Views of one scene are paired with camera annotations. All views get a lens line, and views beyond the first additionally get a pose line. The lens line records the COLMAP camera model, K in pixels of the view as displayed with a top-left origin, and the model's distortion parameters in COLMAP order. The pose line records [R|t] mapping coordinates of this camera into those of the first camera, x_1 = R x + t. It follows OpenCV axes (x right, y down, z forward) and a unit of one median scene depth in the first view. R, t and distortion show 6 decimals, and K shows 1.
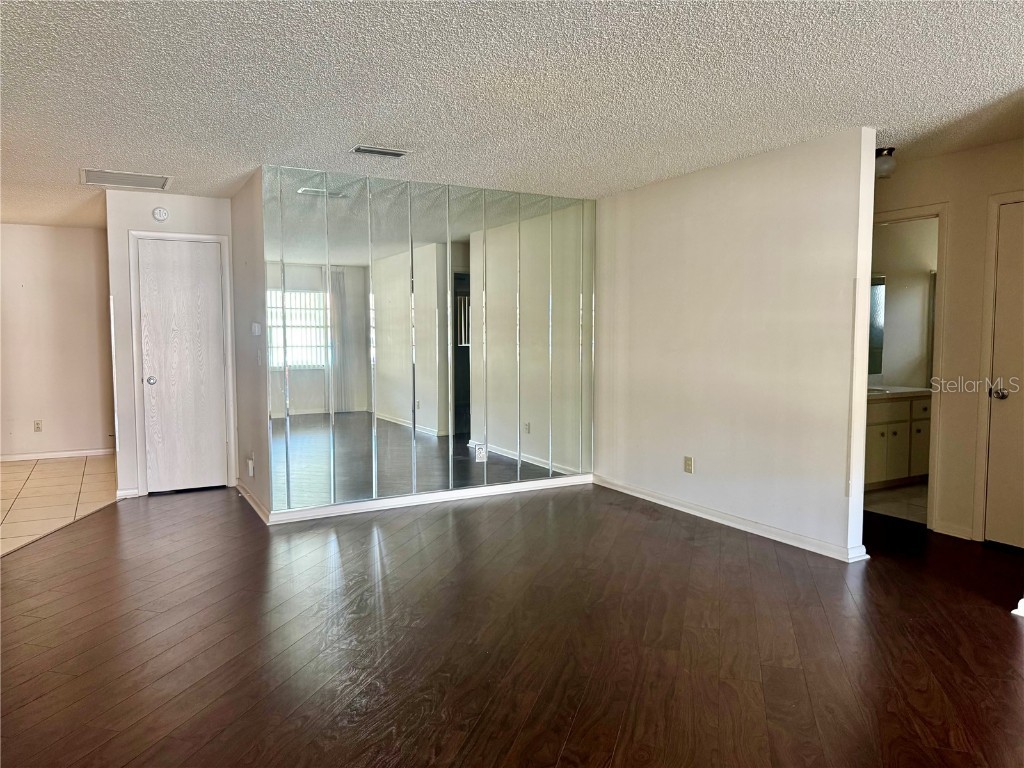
lens RADIAL K [[714.0, 0, 512.0], [0, 714.0, 384.0], [0, 0, 1]] dist [0.002364, 0.001182]
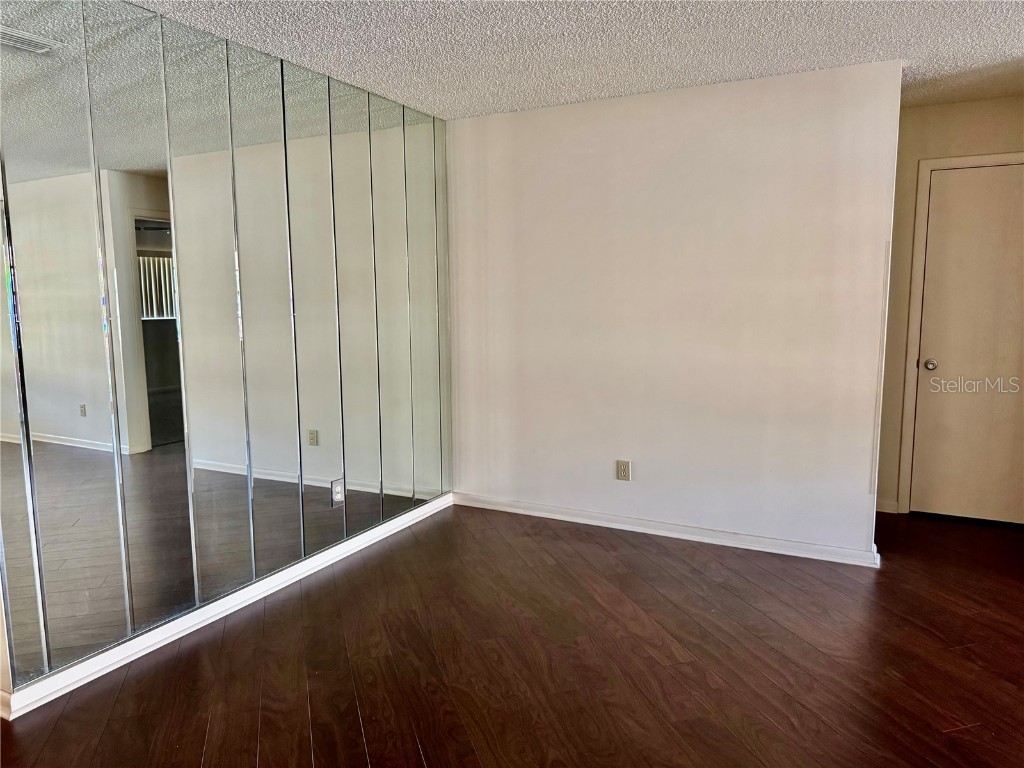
lens RADIAL K [[710.9, 0, 511.1], [0, 710.9, 400.8], [0, 0, 1]] dist [-0.041784, -0.000822]
pose [[0.842650, -0.077053, 0.532919, -0.238437], [0.042813, 0.996162, 0.076337, -0.025154], [-0.536756, -0.041510, 0.842716, 0.367112]]
